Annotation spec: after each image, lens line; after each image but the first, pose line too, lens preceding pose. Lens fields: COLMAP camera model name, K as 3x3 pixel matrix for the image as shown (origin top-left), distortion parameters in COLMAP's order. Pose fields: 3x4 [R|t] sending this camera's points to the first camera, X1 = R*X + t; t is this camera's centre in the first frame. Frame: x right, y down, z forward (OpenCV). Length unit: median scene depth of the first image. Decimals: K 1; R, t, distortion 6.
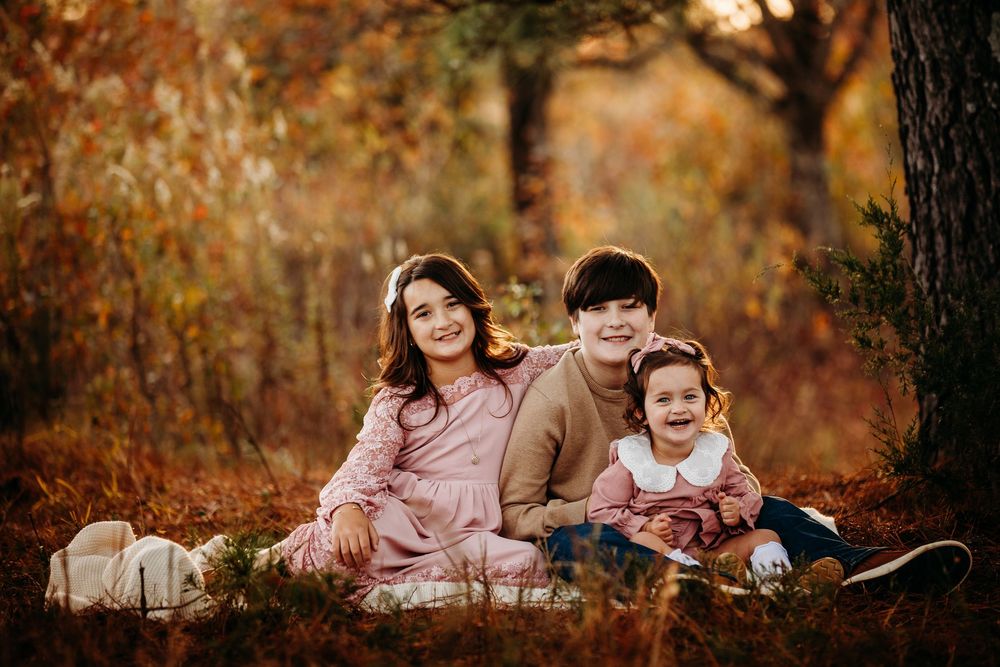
lens RADIAL K [[3857.7, 0, 501.3], [0, 3857.7, 339.9], [0, 0, 1]] dist [0.414943, 0.000000]
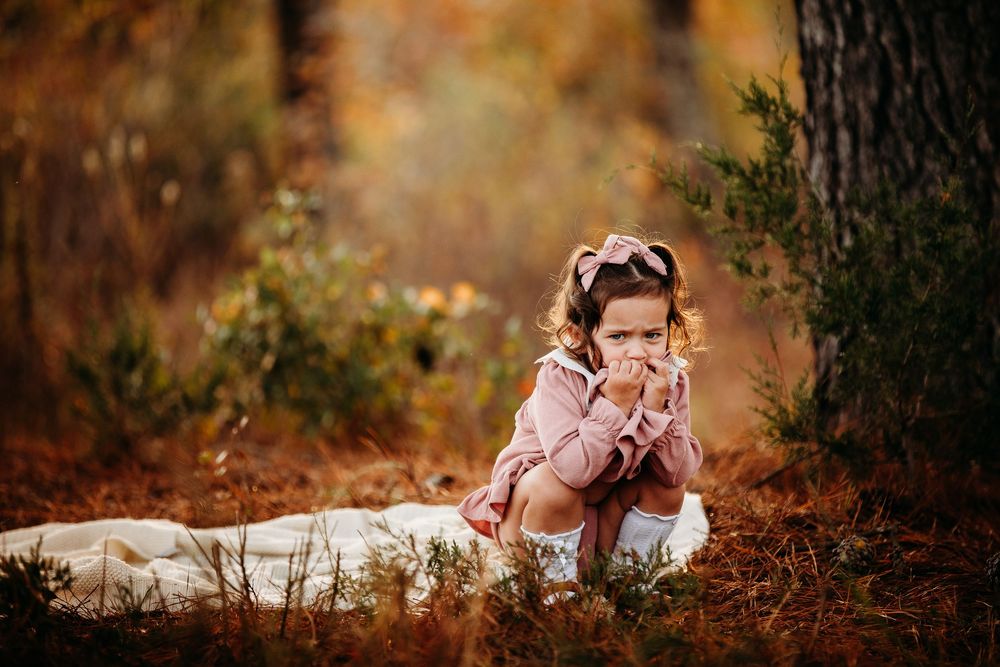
lens RADIAL K [[5141.8, 0, 499.6], [0, 5141.8, 334.9], [0, 0, 1]] dist [1.323772, 0.000000]
pose [[0.998919, 0.007894, 0.045816, -0.000634], [-0.008364, 0.999914, 0.010085, 0.003369], [-0.045733, -0.010458, 0.998899, -0.012428]]
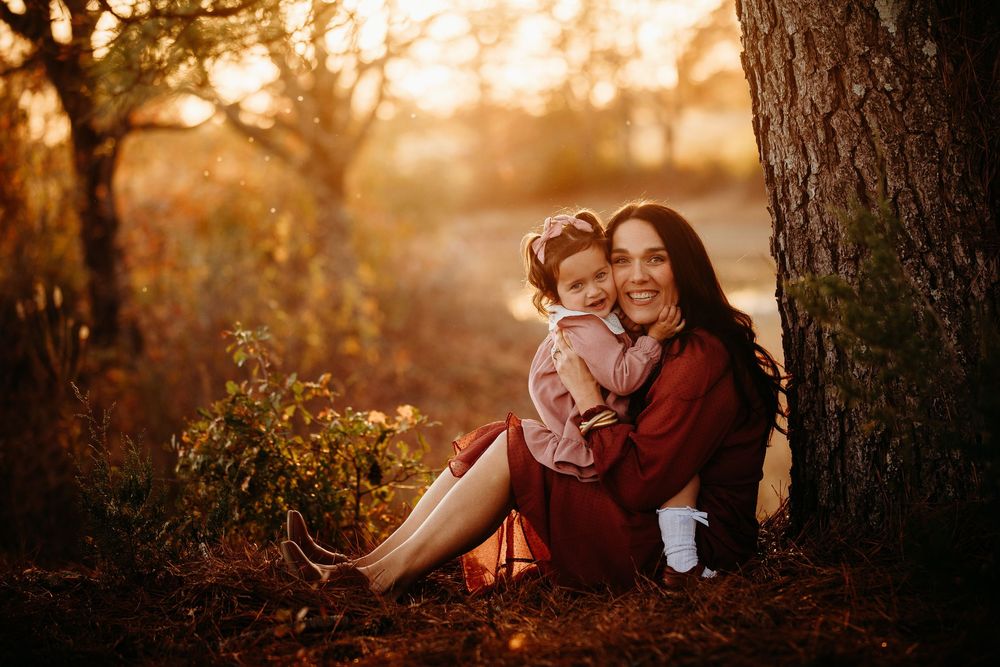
lens RADIAL K [[3050.2, 0, 502.4], [0, 3050.2, 332.2], [0, 0, 1]] dist [0.077966, 0.000000]
pose [[0.986731, -0.031261, 0.159324, -0.053265], [0.033331, 0.999391, -0.010334, -0.005618], [-0.158904, 0.015507, 0.987172, 0.385673]]
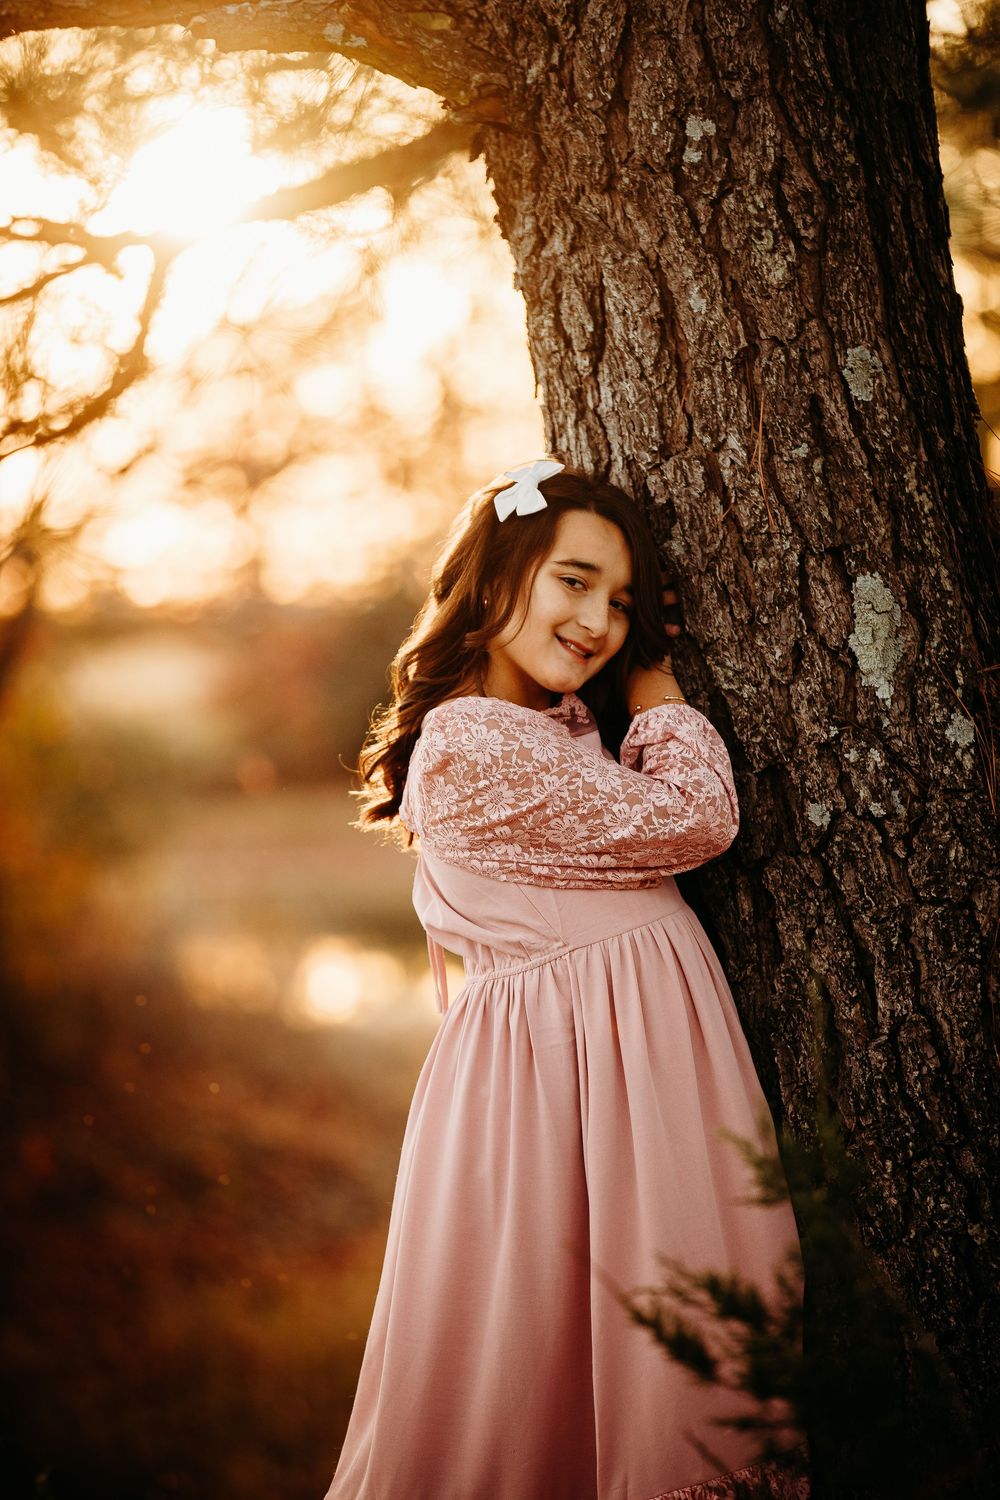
lens RADIAL K [[5786.5, 0, 498.6], [0, 5786.5, 746.6], [0, 0, 1]] dist [0.414943, 0.000000]
pose [[0.980863, -0.028745, 0.192564, -0.024647], [0.039598, 0.997822, -0.052747, -0.036360], [-0.190629, 0.059363, 0.979866, 0.421431]]
